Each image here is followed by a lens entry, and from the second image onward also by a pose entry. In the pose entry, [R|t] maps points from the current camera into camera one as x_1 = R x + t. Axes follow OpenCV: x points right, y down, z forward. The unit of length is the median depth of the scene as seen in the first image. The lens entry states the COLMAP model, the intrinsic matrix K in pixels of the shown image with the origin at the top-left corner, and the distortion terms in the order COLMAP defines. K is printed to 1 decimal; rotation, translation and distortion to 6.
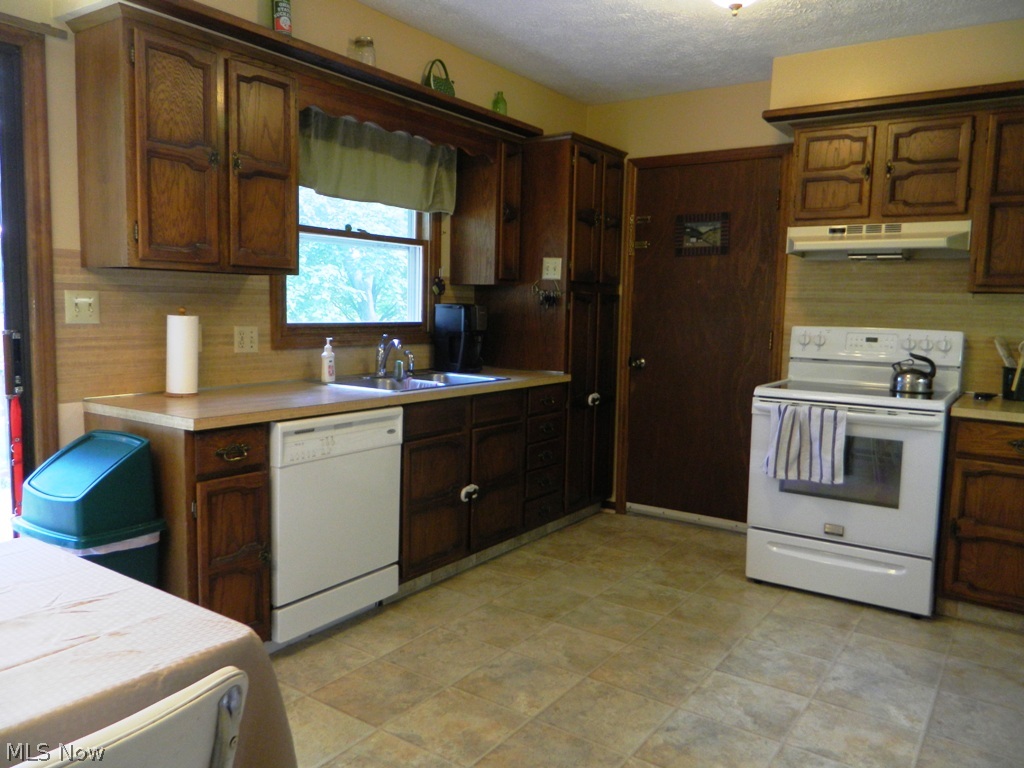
lens RADIAL K [[769.4, 0, 511.1], [0, 769.4, 379.6], [0, 0, 1]] dist [0.014855, -0.011594]
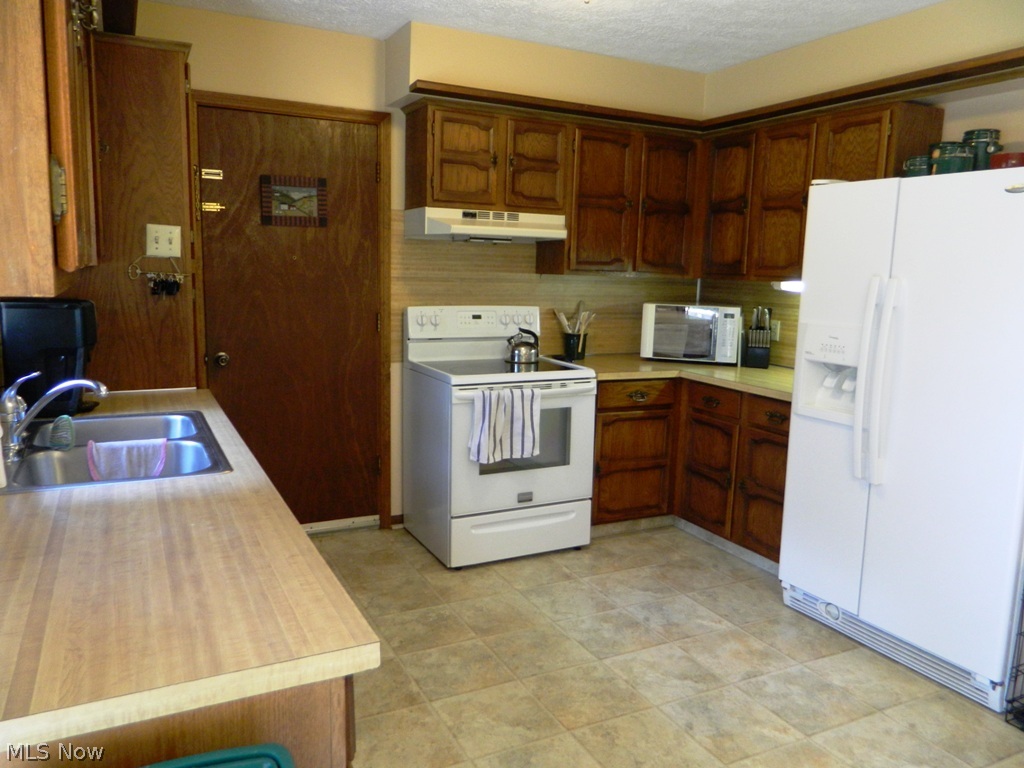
lens RADIAL K [[769.4, 0, 518.8], [0, 769.4, 376.8], [0, 0, 1]] dist [0.014855, -0.011594]
pose [[0.473940, -0.136669, 0.869887, -0.498153], [0.069093, 0.990608, 0.117992, -0.100570], [-0.877842, 0.004182, 0.478931, 0.473852]]
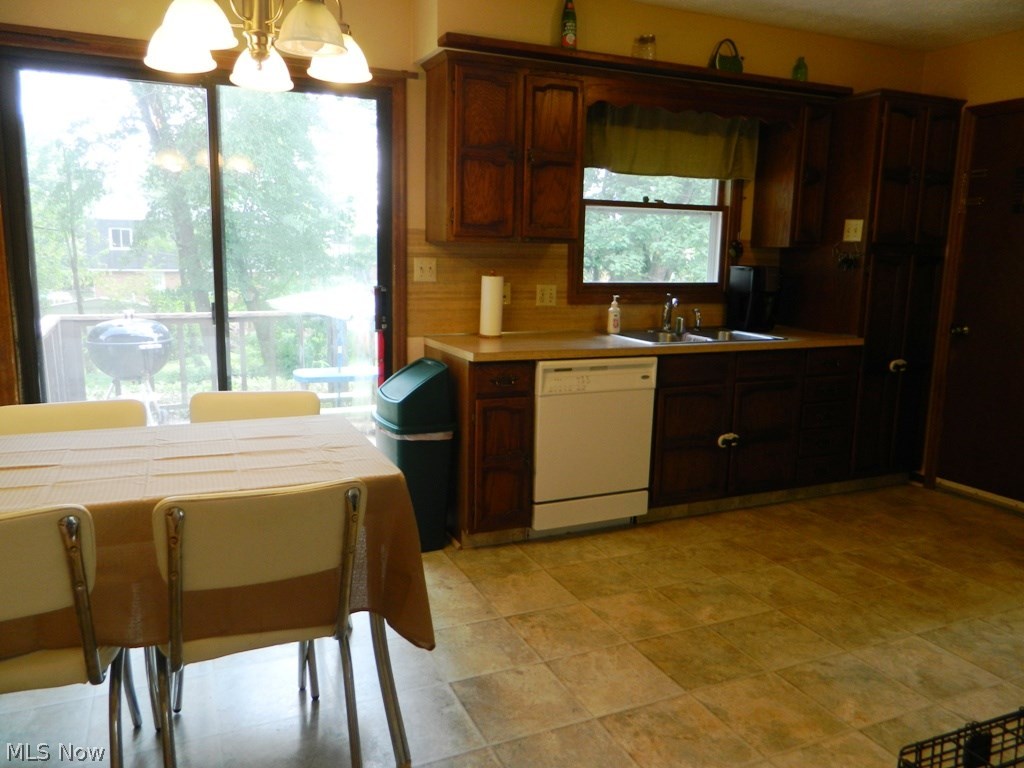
lens RADIAL K [[769.4, 0, 514.2], [0, 769.4, 379.0], [0, 0, 1]] dist [0.014855, -0.011594]
pose [[0.861191, 0.078865, -0.502125, 0.230627], [-0.050278, 0.996262, 0.070243, -0.001857], [0.505788, -0.035246, 0.861938, -0.100689]]
